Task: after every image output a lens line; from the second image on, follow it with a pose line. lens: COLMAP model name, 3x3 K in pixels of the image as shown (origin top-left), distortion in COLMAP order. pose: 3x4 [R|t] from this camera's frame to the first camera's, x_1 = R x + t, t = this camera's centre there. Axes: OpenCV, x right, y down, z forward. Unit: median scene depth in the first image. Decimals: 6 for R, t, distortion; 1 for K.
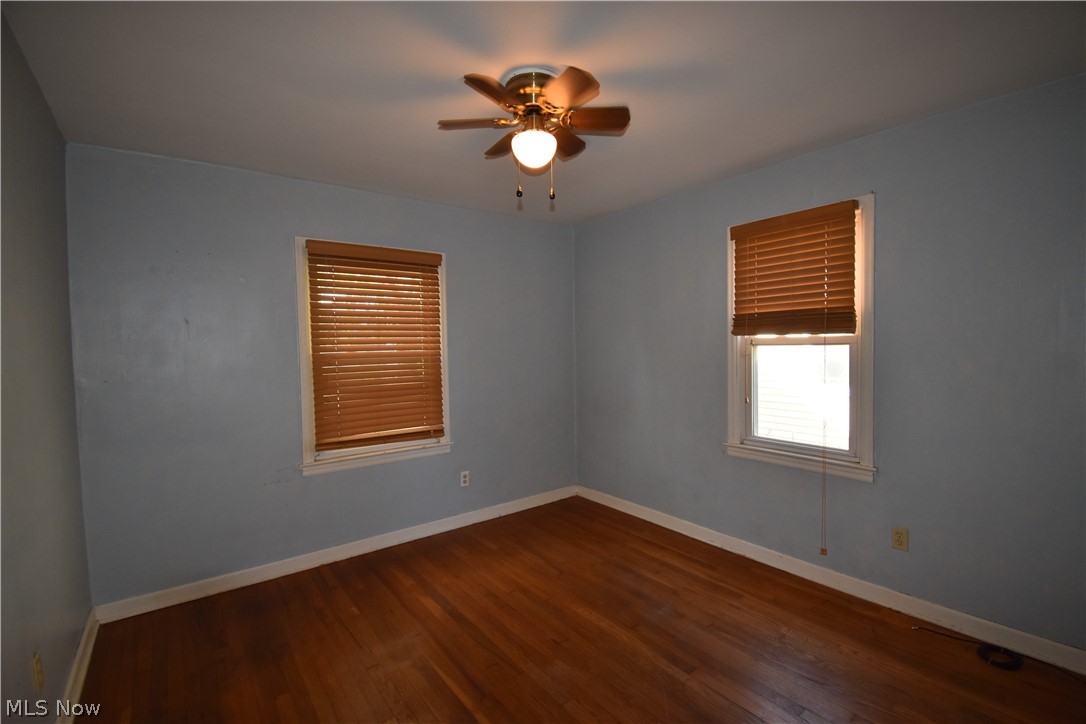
lens RADIAL K [[479.9, 0, 548.2], [0, 479.9, 362.0], [0, 0, 1]] dist [0.000648, -0.020284]
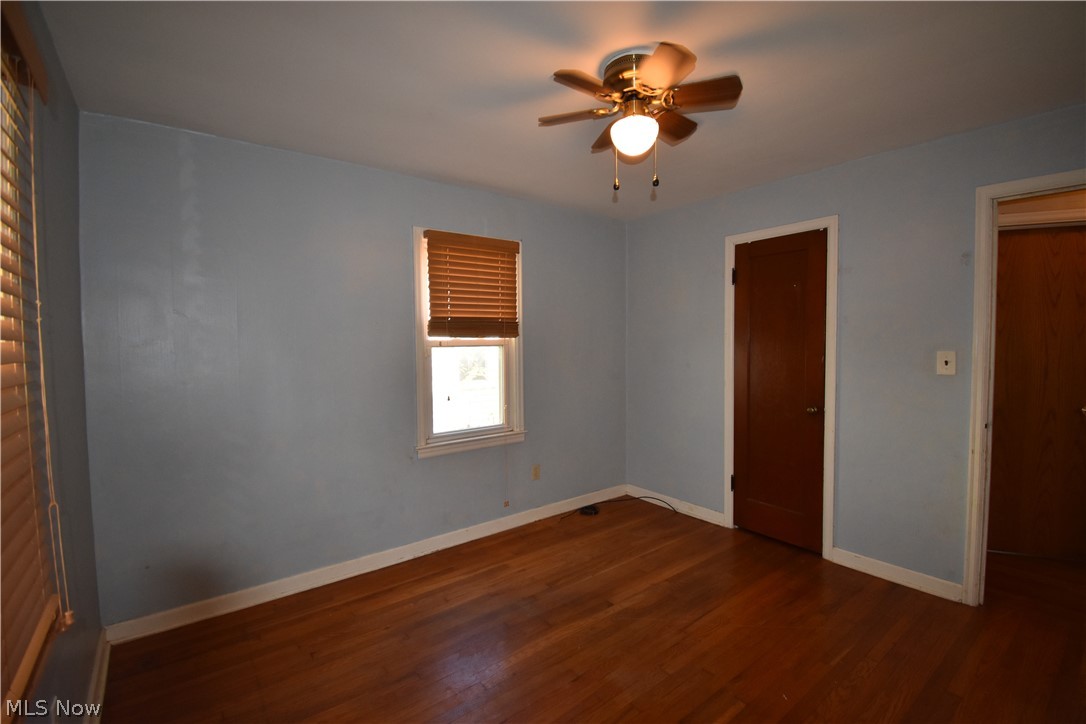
lens RADIAL K [[479.9, 0, 548.2], [0, 479.9, 362.0], [0, 0, 1]] dist [0.000648, -0.020284]
pose [[-0.013751, -0.031157, 0.999420, -0.724325], [0.051226, 0.998180, 0.031823, -0.026902], [-0.998592, 0.051634, -0.012130, 0.882258]]
